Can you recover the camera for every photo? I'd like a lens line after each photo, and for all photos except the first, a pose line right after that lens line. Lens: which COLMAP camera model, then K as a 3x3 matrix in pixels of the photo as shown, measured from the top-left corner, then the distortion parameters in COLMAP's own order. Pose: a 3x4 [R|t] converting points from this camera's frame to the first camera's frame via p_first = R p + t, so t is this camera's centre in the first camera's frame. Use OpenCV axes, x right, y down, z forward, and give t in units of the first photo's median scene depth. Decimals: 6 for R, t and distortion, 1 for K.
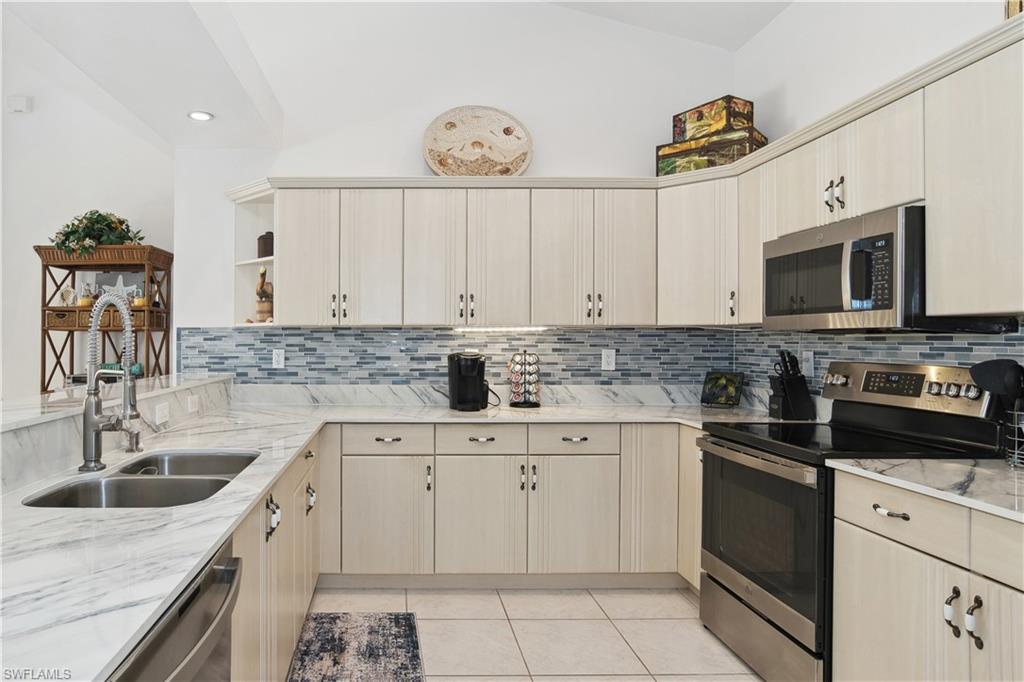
lens RADIAL K [[598.8, 0, 512.0], [0, 598.8, 341.0], [0, 0, 1]] dist [-0.016824, 0.000081]
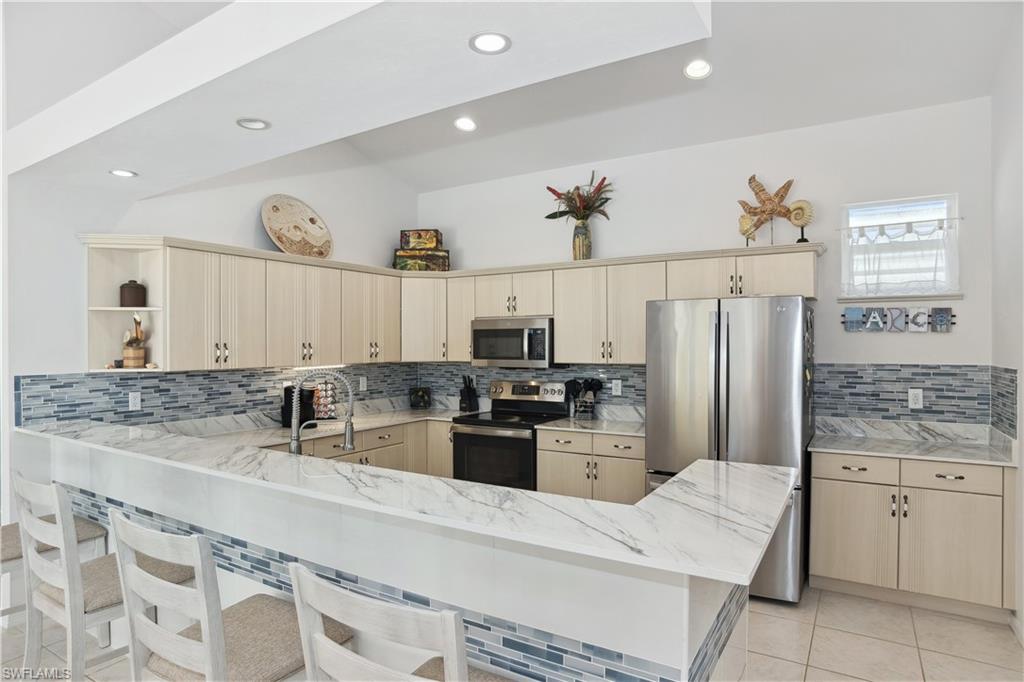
lens RADIAL K [[566.3, 0, 512.0], [0, 566.3, 341.0], [0, 0, 1]] dist [0.002101, 0.001203]
pose [[0.557346, 0.007054, 0.830250, -0.850421], [-0.007288, 0.999967, -0.003603, -0.077400], [-0.830248, -0.004043, 0.557379, -0.105236]]
